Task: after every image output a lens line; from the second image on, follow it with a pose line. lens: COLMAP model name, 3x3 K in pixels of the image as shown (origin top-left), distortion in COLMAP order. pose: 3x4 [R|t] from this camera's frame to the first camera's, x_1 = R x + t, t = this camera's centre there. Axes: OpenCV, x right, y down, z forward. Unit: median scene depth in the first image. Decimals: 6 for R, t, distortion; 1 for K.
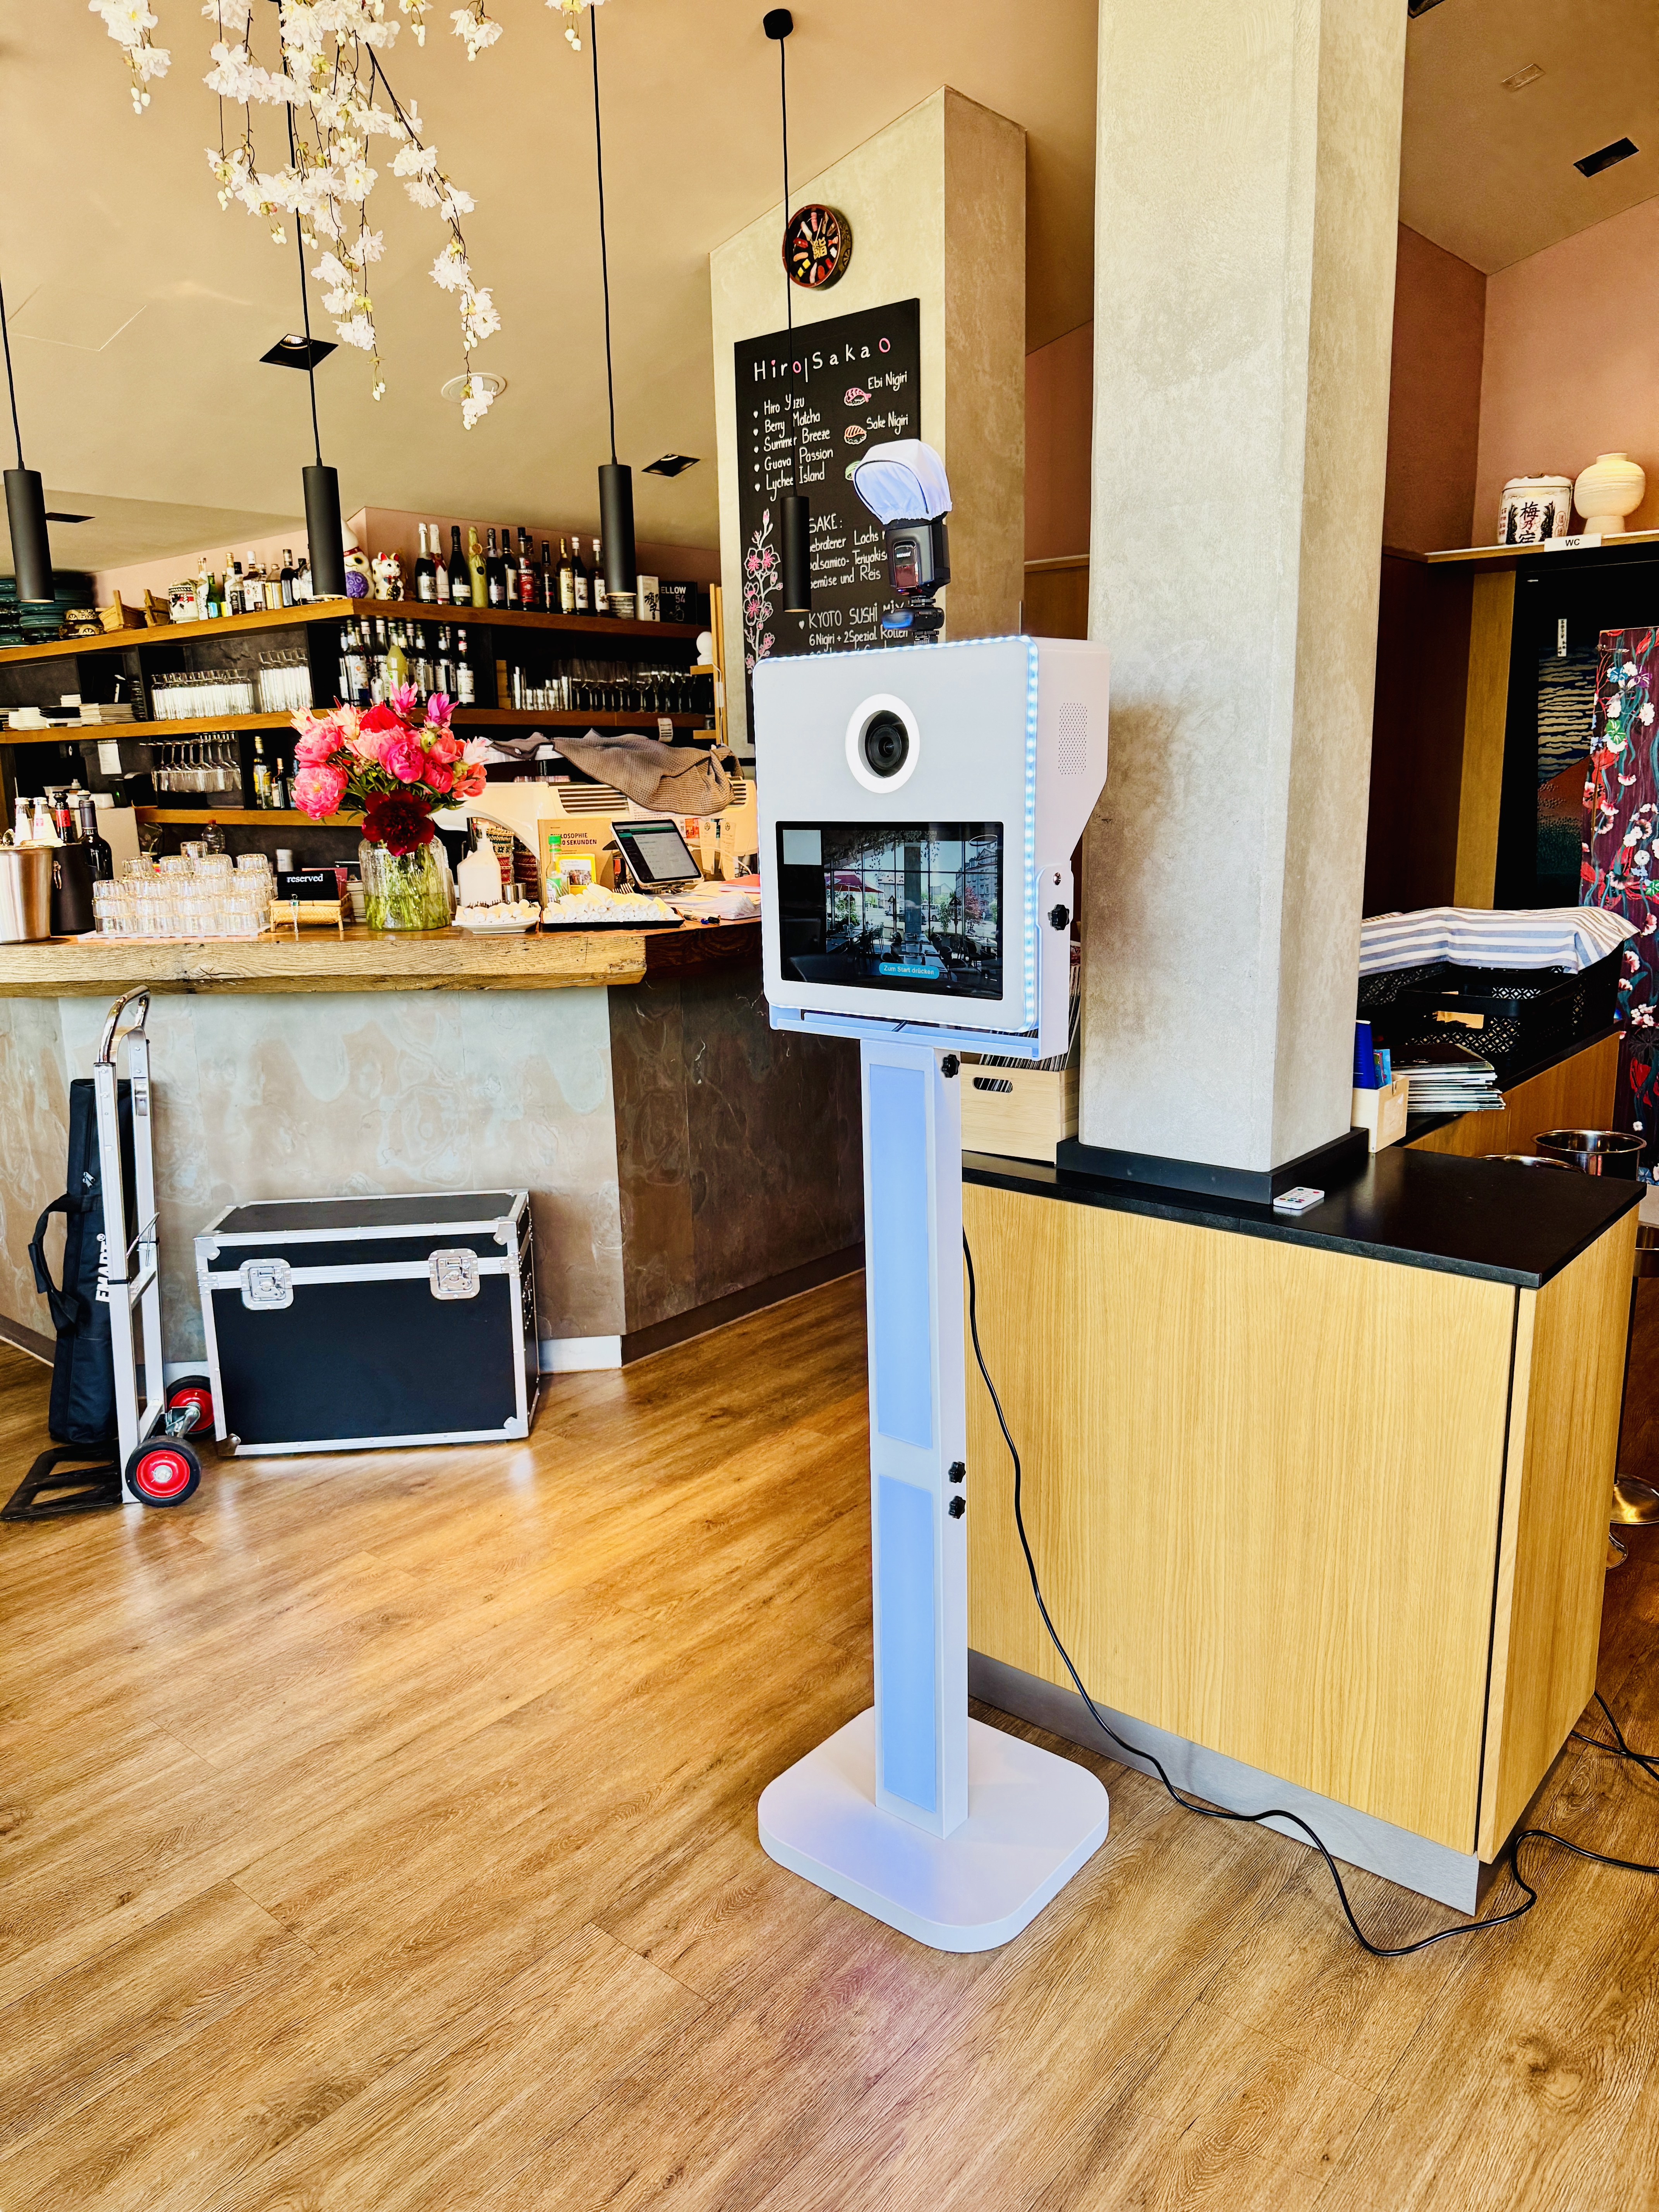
lens RADIAL K [[1572.7, 0, 831.9], [0, 1572.7, 1098.2], [0, 0, 1]] dist [0.034536, -0.046607]
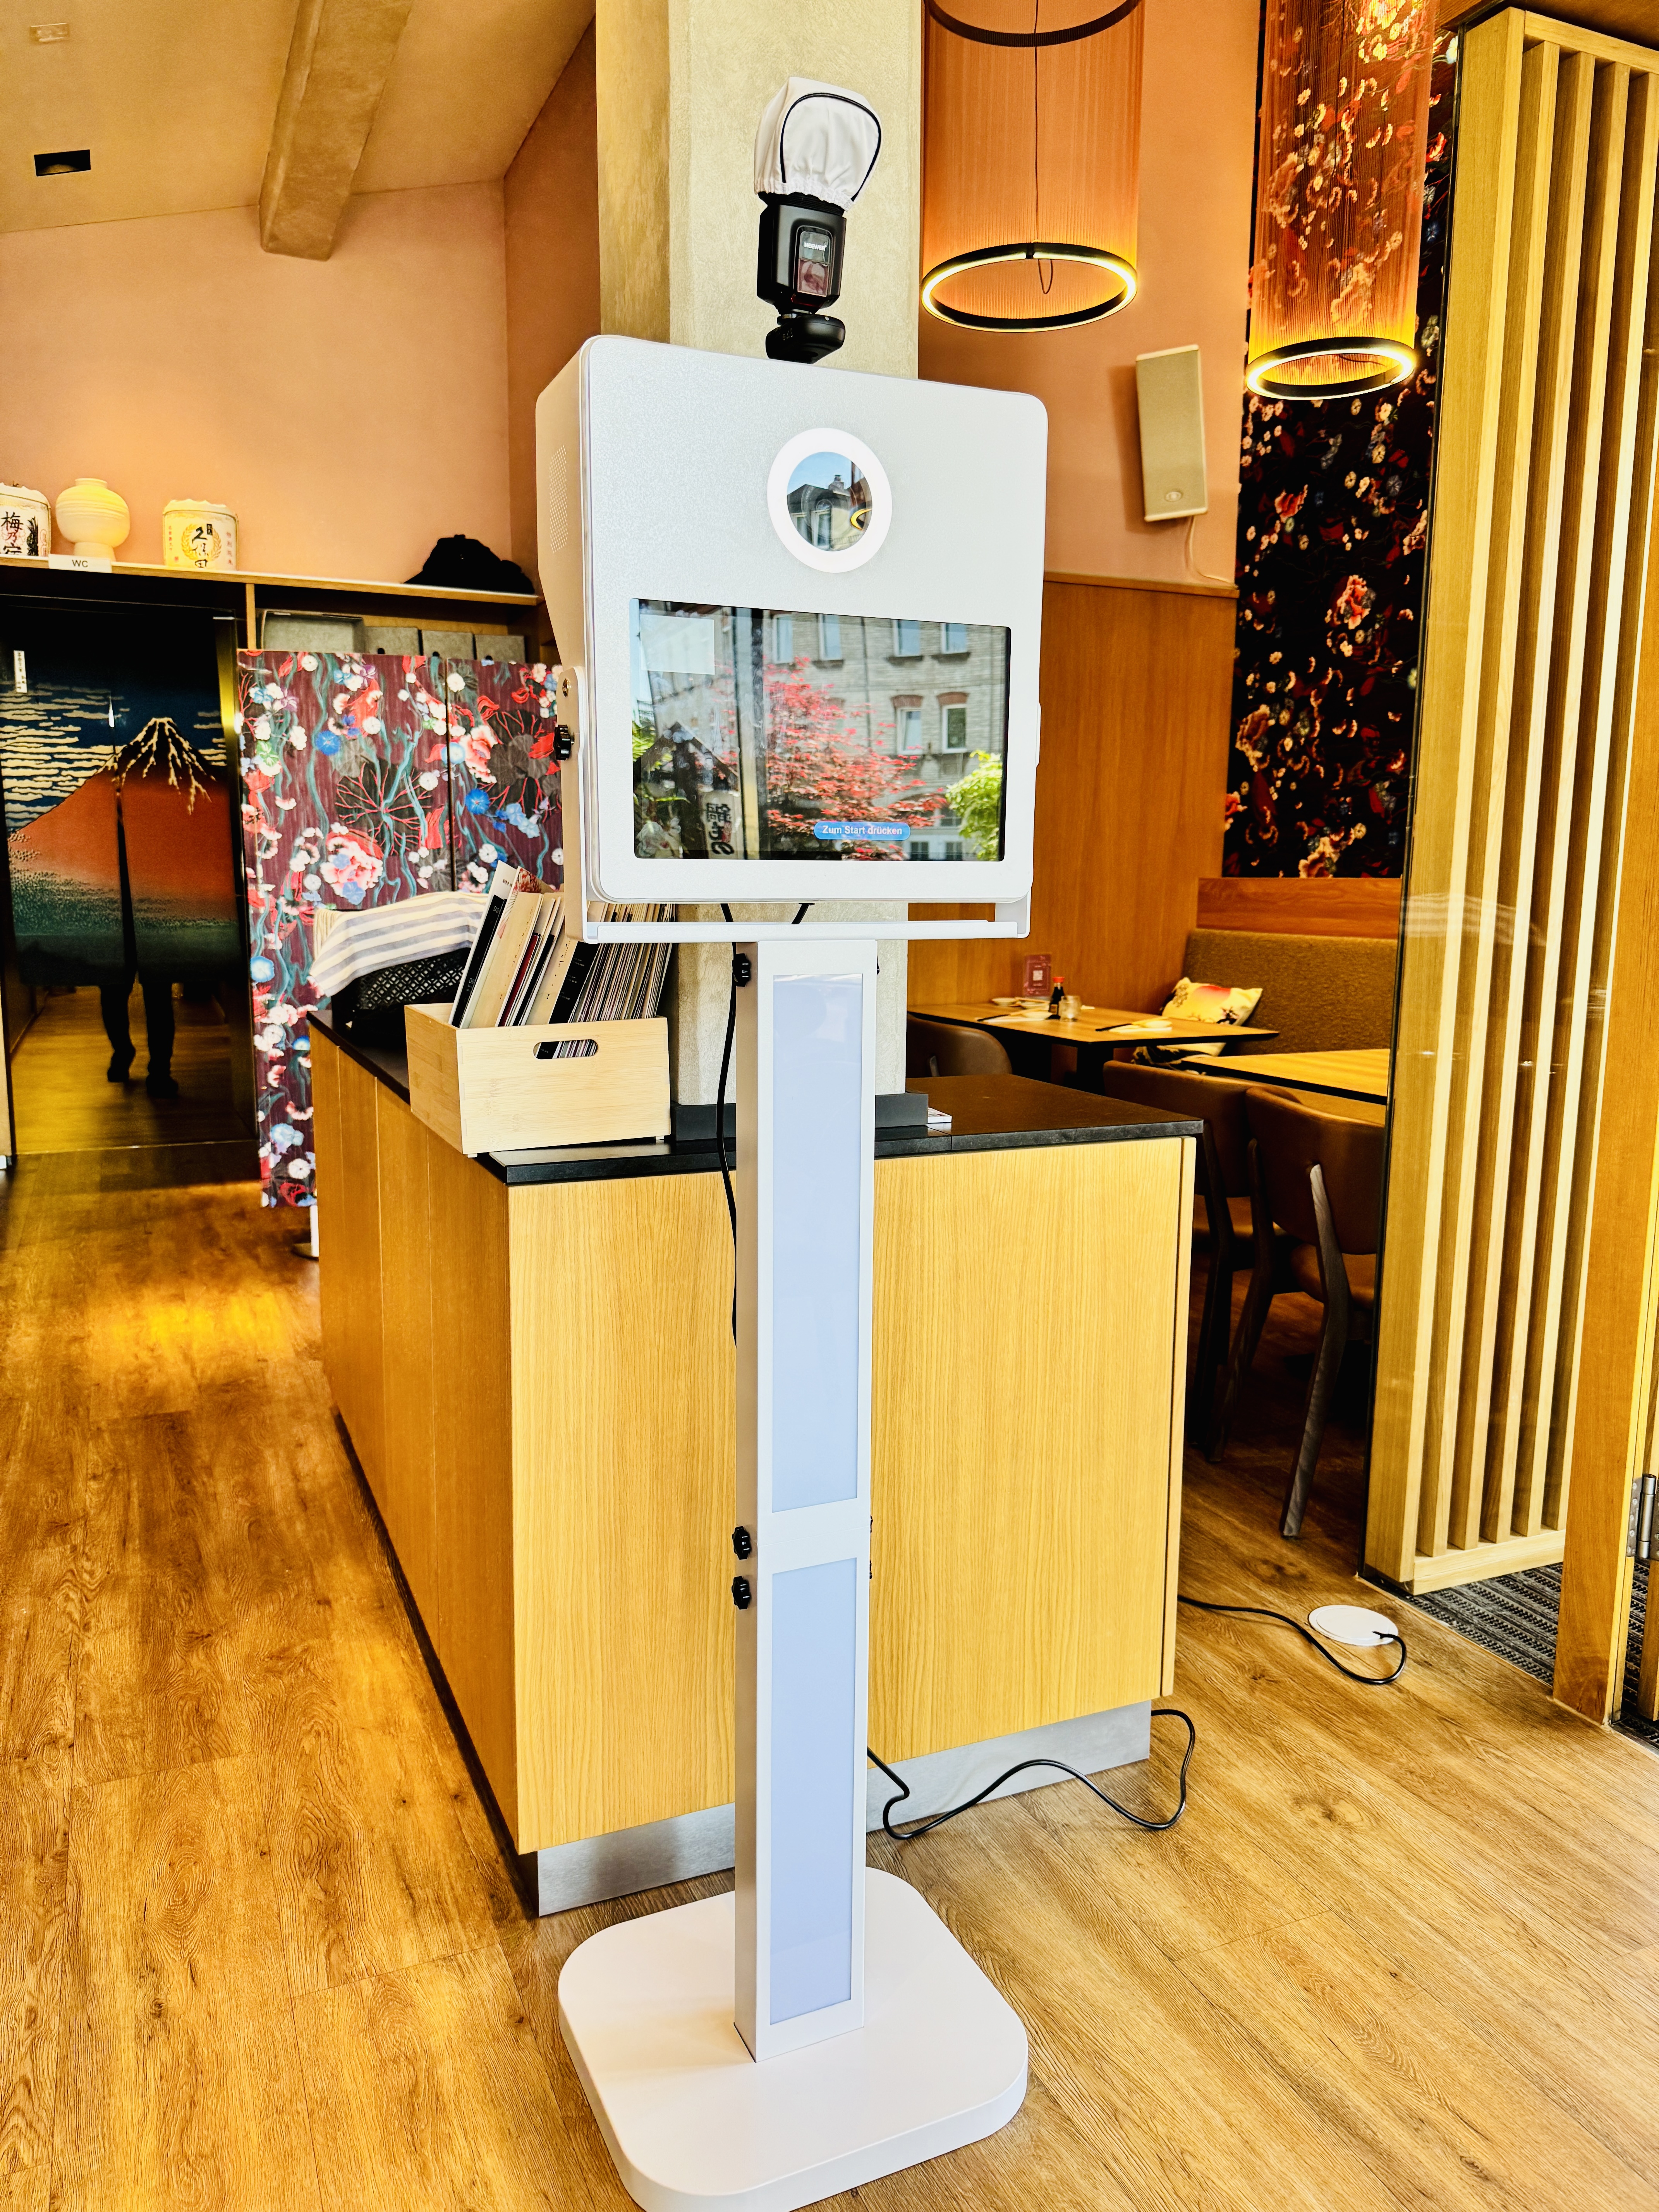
lens RADIAL K [[1572.7, 0, 828.8], [0, 1572.7, 1109.4], [0, 0, 1]] dist [0.034536, -0.046607]
pose [[0.438125, -0.113576, 0.891710, -0.496338], [0.173767, 0.983976, 0.039951, 0.011833], [-0.881959, 0.137446, 0.450841, 0.561020]]
